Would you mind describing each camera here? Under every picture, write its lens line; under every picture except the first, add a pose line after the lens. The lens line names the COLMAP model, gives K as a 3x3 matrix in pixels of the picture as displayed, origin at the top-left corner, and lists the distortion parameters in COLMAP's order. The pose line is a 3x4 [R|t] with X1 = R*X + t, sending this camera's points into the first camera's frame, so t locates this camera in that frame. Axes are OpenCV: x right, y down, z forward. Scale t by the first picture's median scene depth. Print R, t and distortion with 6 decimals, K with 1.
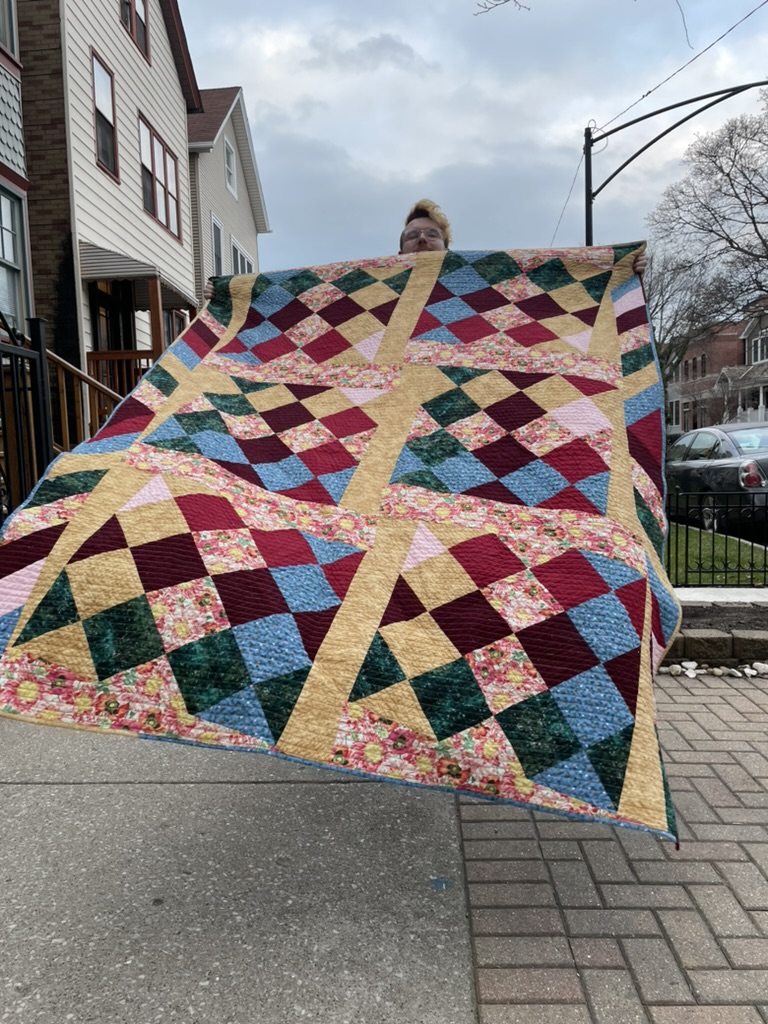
lens RADIAL K [[779.4, 0, 384.0], [0, 779.4, 512.0], [0, 0, 1]] dist [0.091590, -0.126393]
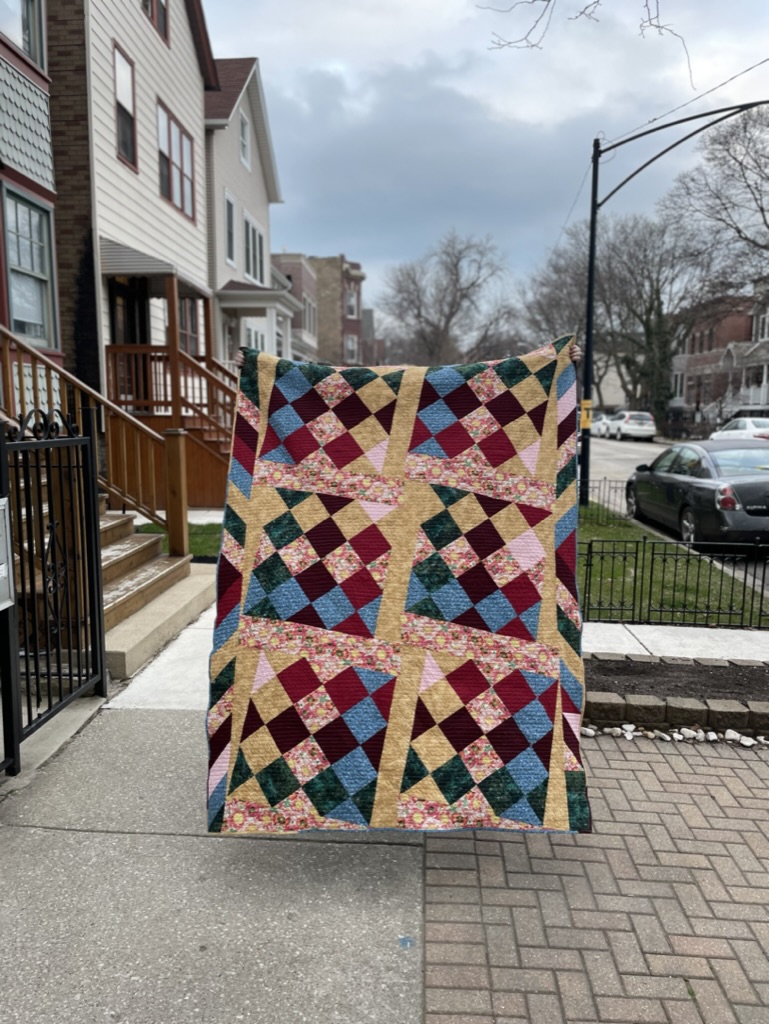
lens RADIAL K [[779.4, 0, 384.5], [0, 779.4, 512.0], [0, 0, 1]] dist [0.091590, -0.126393]
pose [[0.999302, 0.037347, 0.000332, 0.001689], [-0.037298, 0.997451, 0.060836, -0.118860], [0.001941, -0.060806, 0.998148, -0.110921]]
